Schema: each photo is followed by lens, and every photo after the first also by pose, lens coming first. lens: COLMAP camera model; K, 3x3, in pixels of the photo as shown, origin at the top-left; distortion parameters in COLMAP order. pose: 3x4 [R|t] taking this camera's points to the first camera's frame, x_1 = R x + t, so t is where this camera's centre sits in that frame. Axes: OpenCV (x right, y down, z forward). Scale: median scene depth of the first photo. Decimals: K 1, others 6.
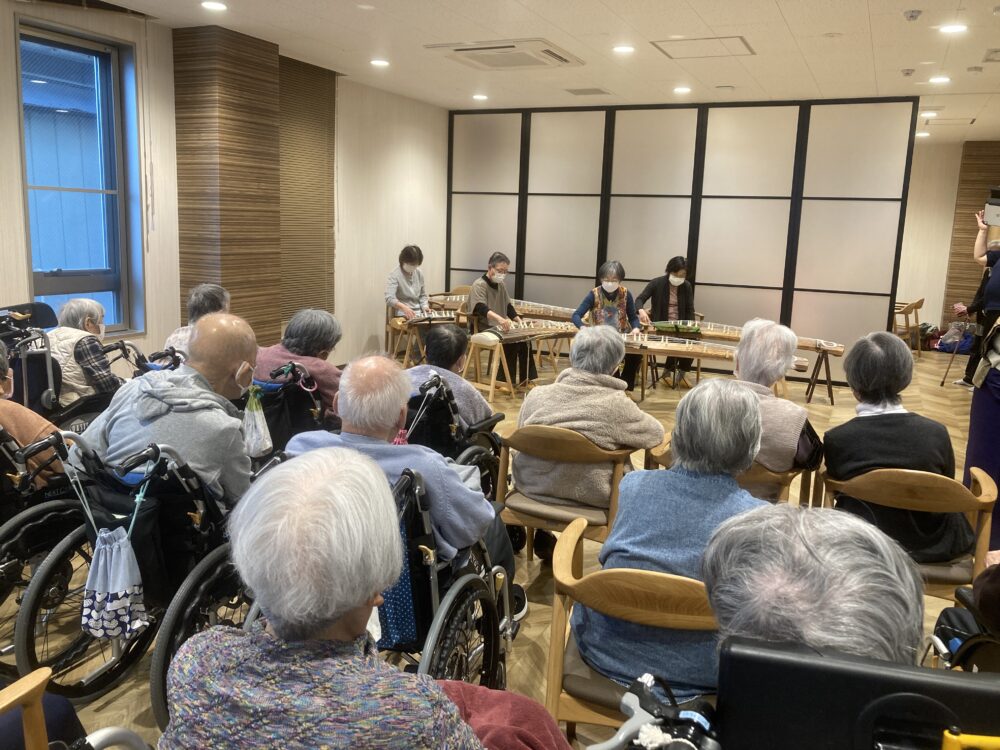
lens RADIAL K [[833.9, 0, 511.1], [0, 833.9, 379.9], [0, 0, 1]] dist [0.005466, 0.016498]
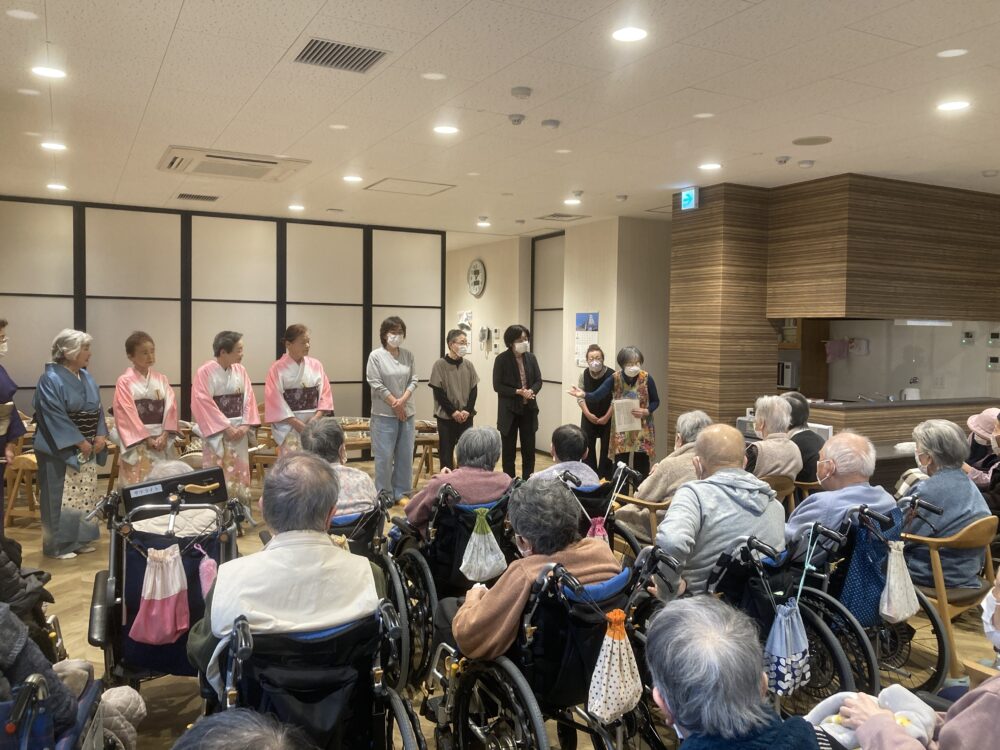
lens RADIAL K [[833.9, 0, 511.1], [0, 833.9, 379.9], [0, 0, 1]] dist [0.005466, 0.016498]
pose [[0.611929, -0.064307, 0.788294, -0.559080], [0.153613, 0.987373, -0.038697, -0.042548], [-0.775852, 0.144773, 0.614080, 0.152851]]
